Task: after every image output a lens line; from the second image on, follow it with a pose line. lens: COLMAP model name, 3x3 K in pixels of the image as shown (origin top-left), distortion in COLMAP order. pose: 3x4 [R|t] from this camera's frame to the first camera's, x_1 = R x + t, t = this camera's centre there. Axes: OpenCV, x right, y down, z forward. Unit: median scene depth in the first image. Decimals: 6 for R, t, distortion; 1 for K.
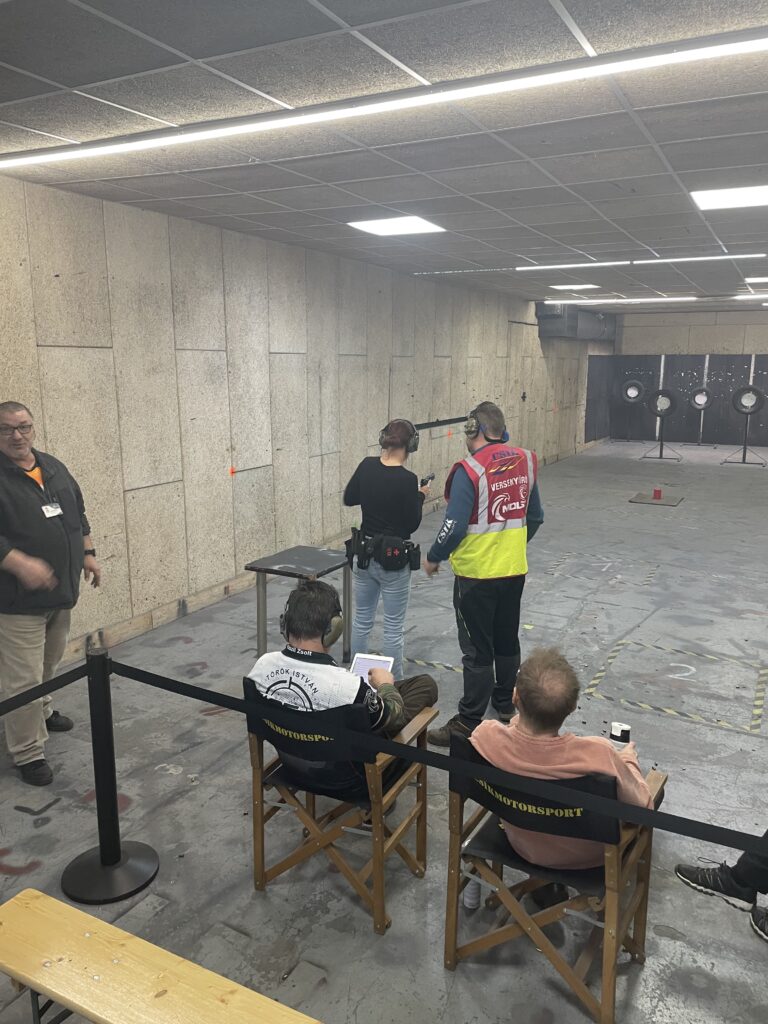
lens RADIAL K [[772.6, 0, 388.7], [0, 772.6, 503.0], [0, 0, 1]] dist [0.094797, -0.118726]
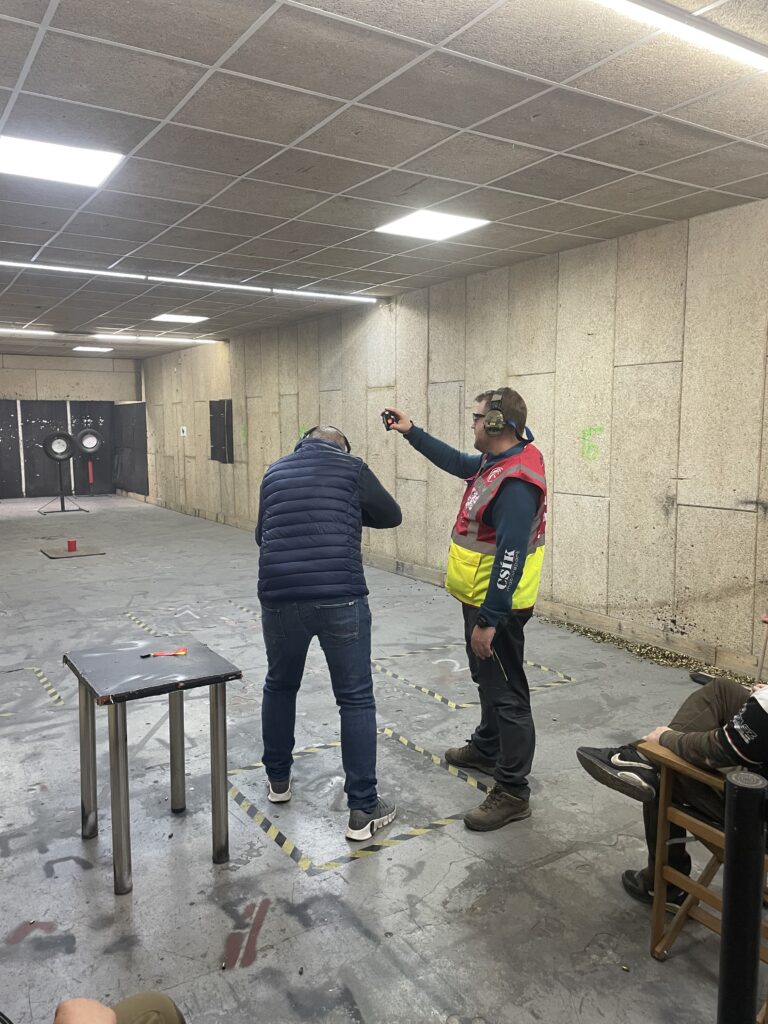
lens RADIAL K [[772.6, 0, 392.4], [0, 772.6, 500.4], [0, 0, 1]] dist [0.094797, -0.118726]
pose [[0.490283, -0.097578, 0.866084, -0.413260], [0.169971, 0.985338, 0.014795, -0.022696], [-0.854829, 0.139955, 0.499679, 0.397825]]
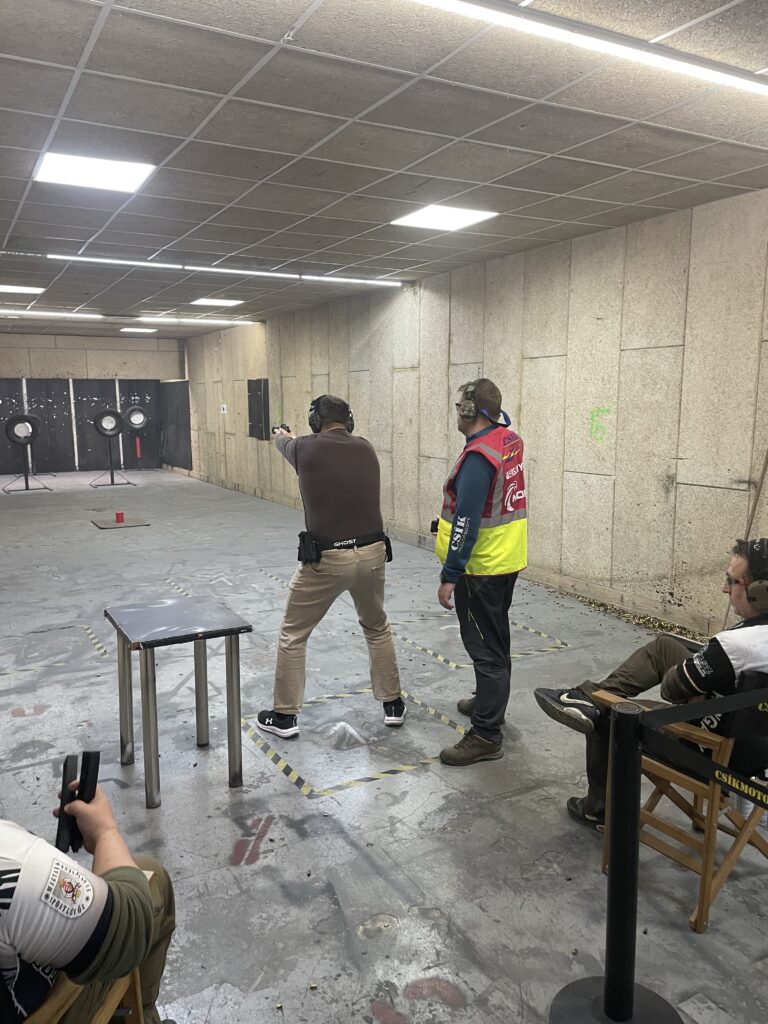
lens RADIAL K [[772.6, 0, 383.3], [0, 772.6, 506.2], [0, 0, 1]] dist [0.094797, -0.118726]
pose [[0.548290, -0.127886, 0.826452, -0.448720], [0.165227, 0.985324, 0.042854, -0.020889], [-0.819804, 0.113056, 0.561374, 0.337306]]
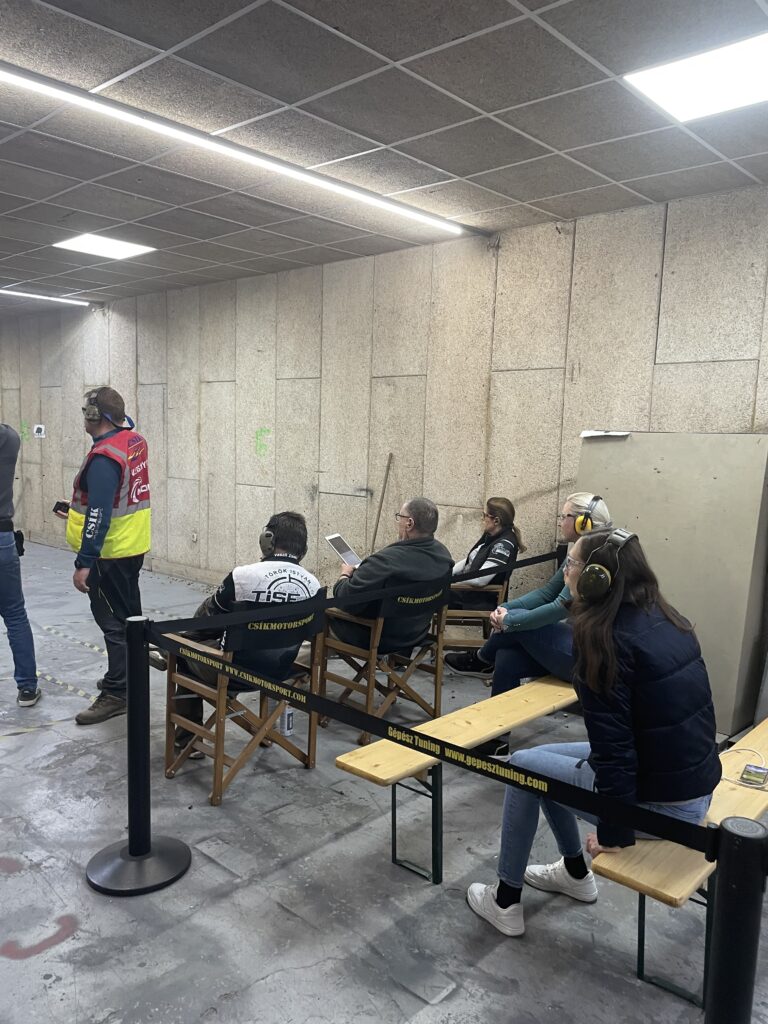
lens RADIAL K [[772.6, 0, 402.2], [0, 772.6, 519.3], [0, 0, 1]] dist [0.094797, -0.118726]
pose [[0.241661, -0.107983, 0.964334, -0.518179], [0.153482, 0.985533, 0.071895, 0.022897], [-0.958146, 0.130633, 0.254738, 0.192510]]
